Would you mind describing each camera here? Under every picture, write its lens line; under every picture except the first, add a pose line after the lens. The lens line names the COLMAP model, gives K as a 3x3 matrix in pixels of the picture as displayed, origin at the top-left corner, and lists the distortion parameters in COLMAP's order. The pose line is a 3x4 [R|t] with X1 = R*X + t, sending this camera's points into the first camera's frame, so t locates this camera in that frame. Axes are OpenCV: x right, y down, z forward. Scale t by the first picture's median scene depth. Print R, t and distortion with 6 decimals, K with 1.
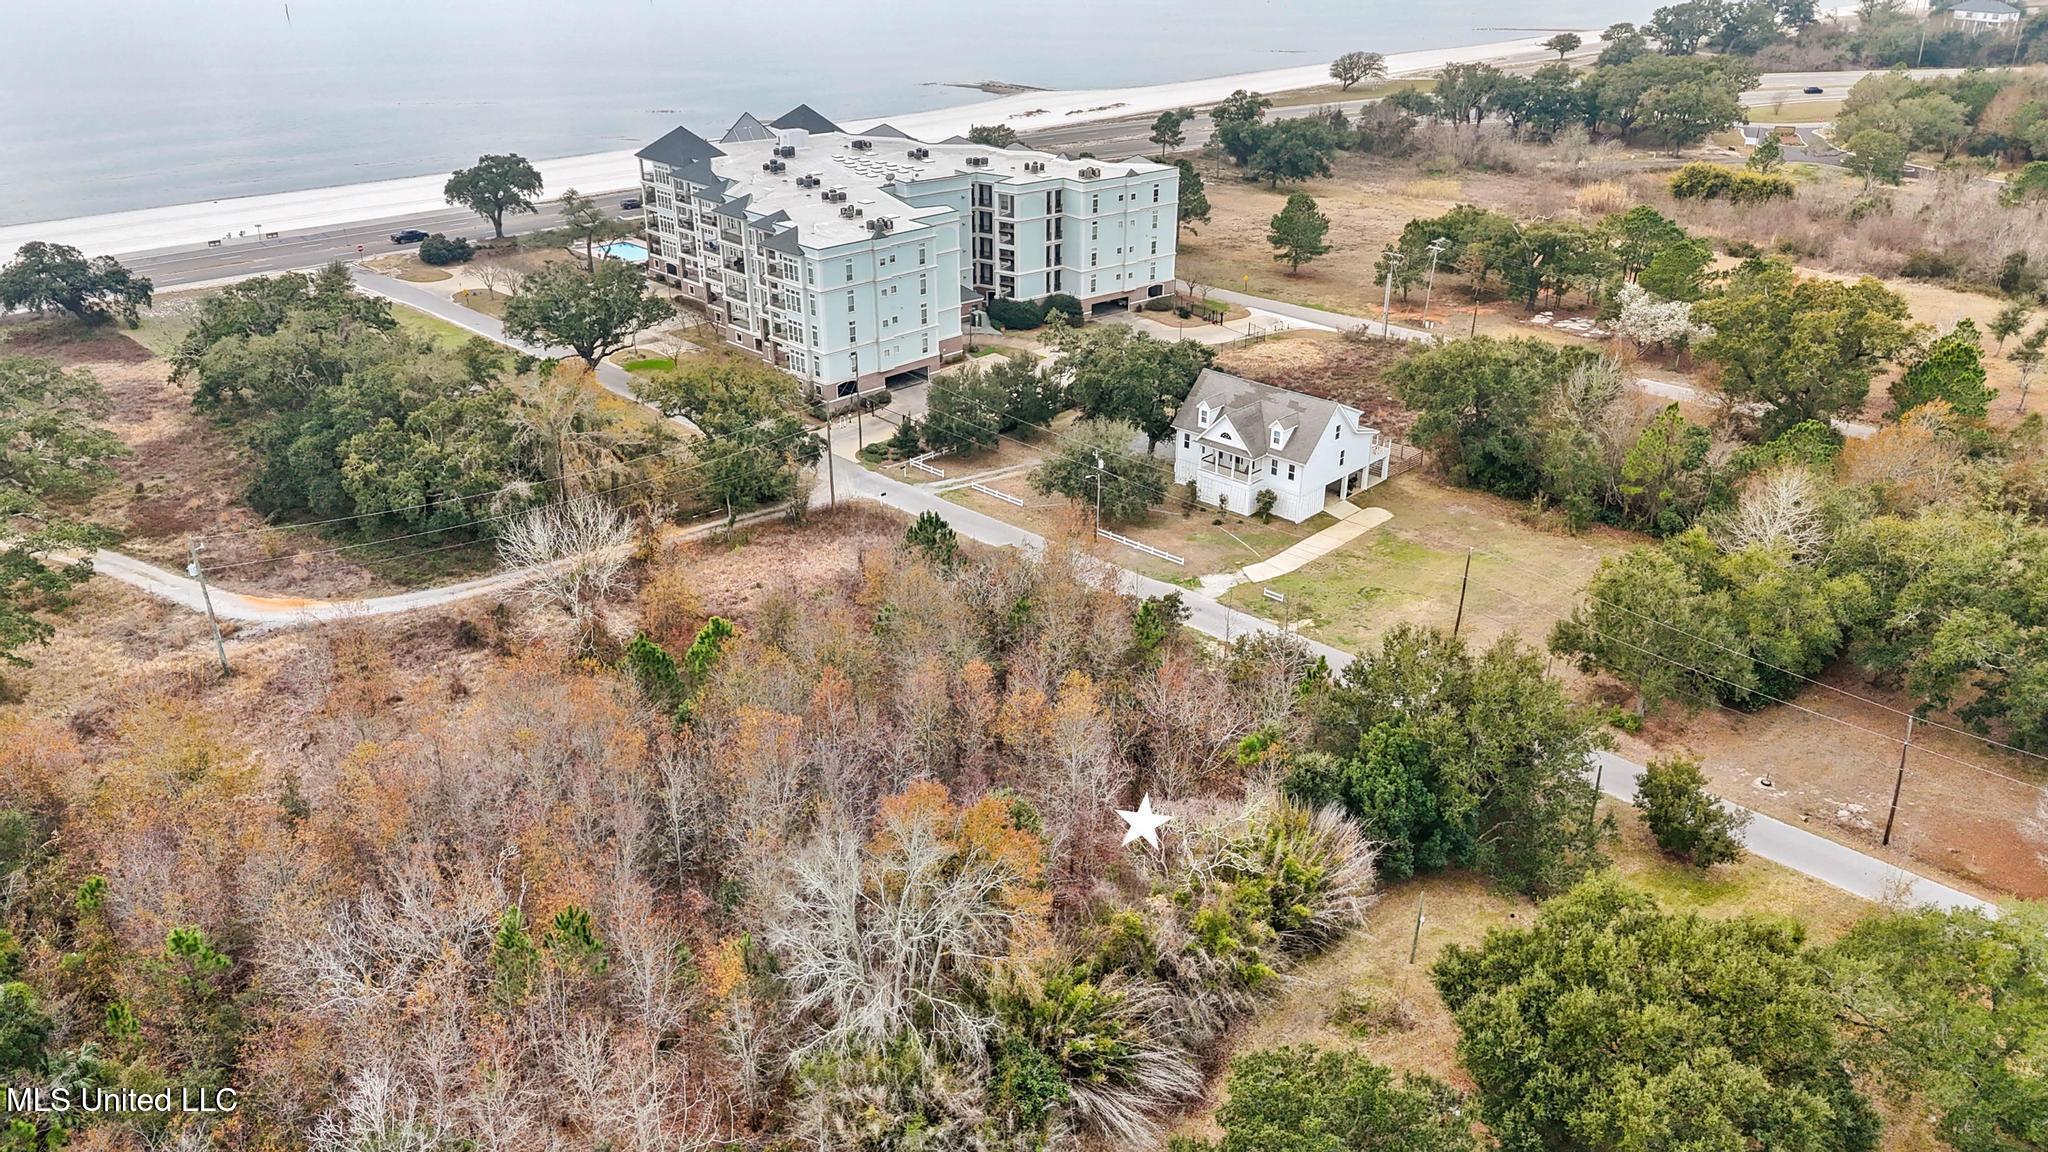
lens RADIAL K [[1453.8, 0, 1024.0], [0, 1453.8, 576.0], [0, 0, 1]] dist [0.038166, 0.000437]
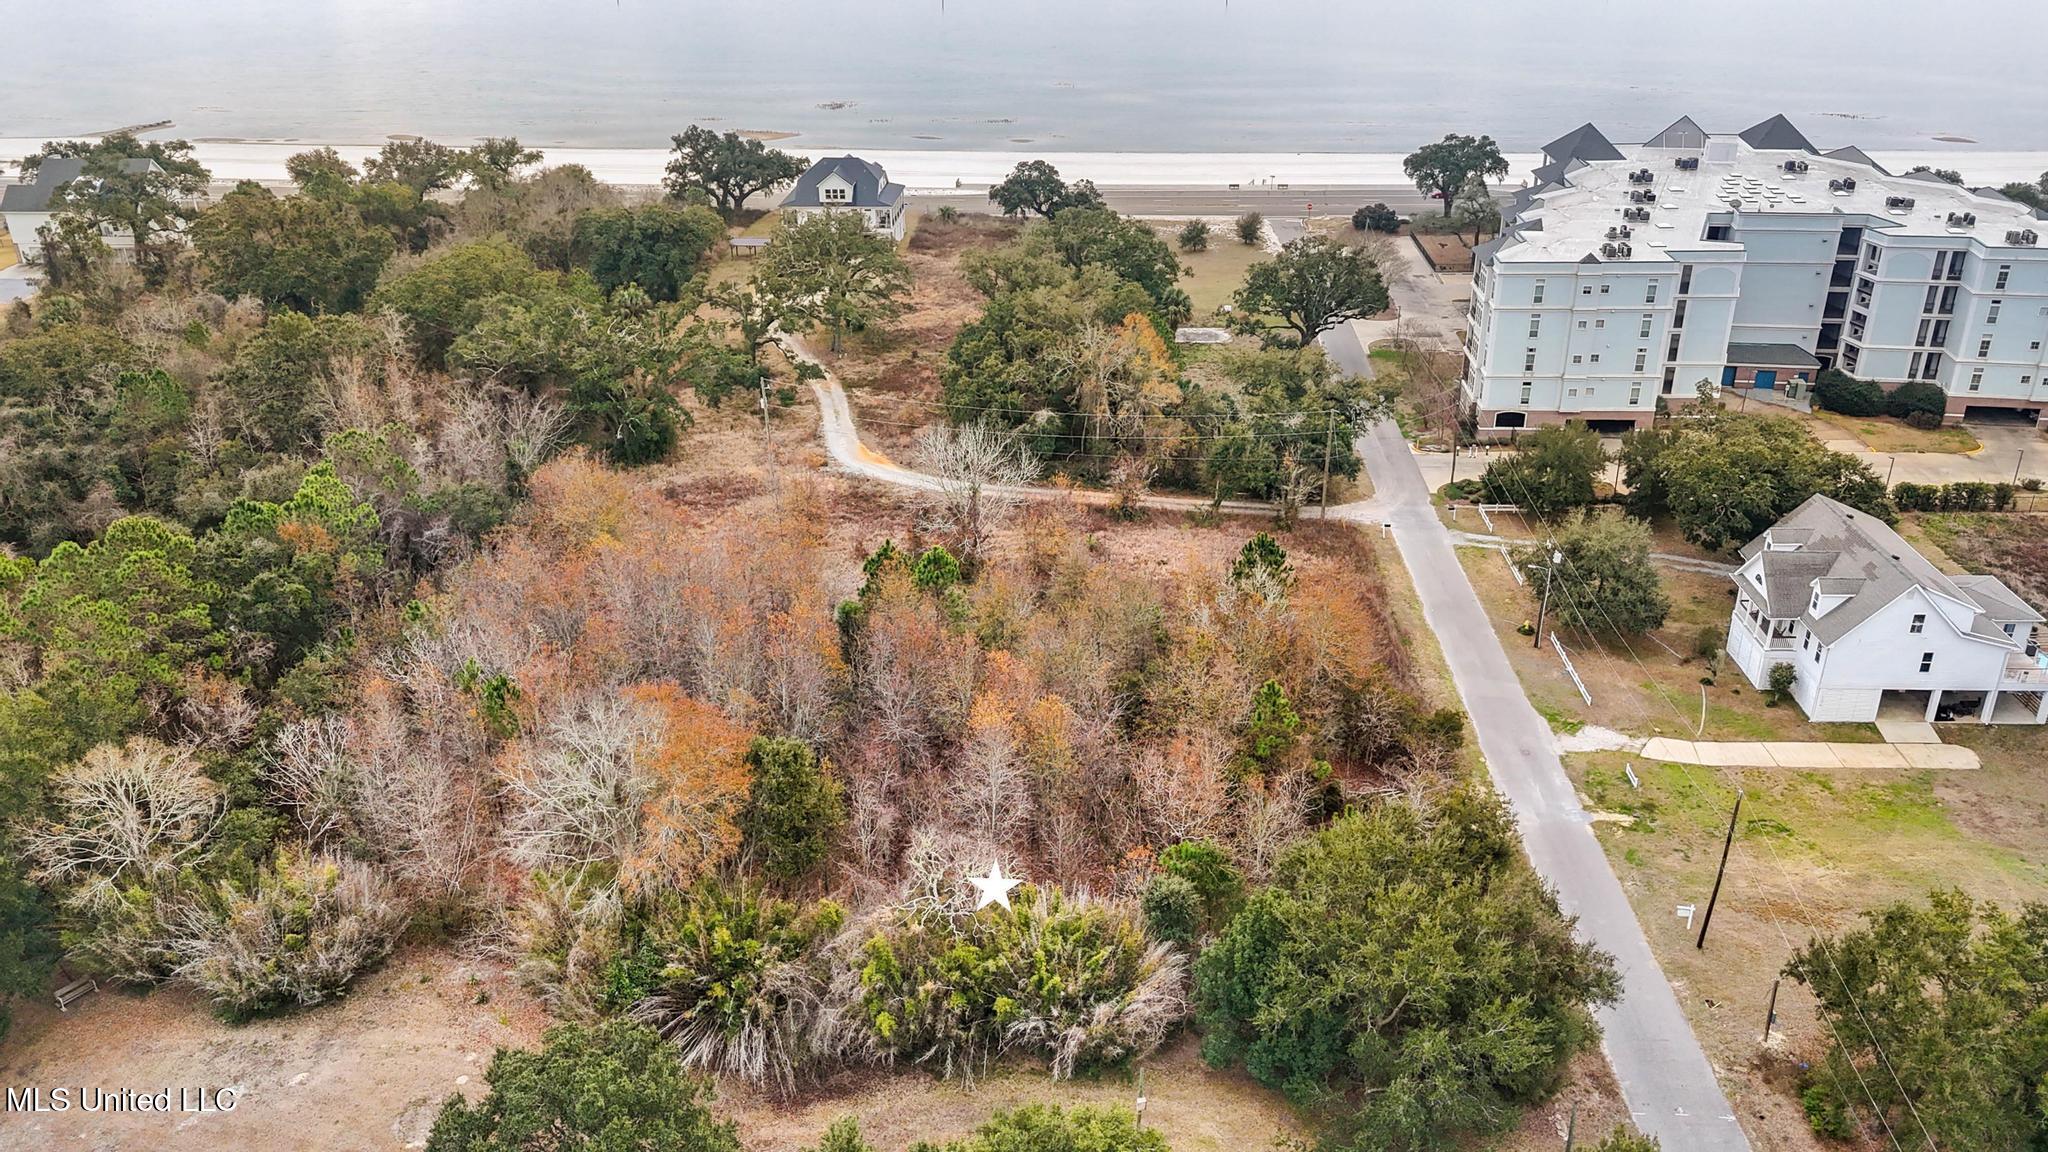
lens RADIAL K [[1476.1, 0, 1024.0], [0, 1476.1, 576.0], [0, 0, 1]] dist [0.036524, -0.059426]
pose [[0.666938, 0.311980, -0.676655, 0.276756], [-0.306192, 0.942657, 0.132830, -0.056456], [0.679295, 0.118597, 0.724219, 0.119820]]
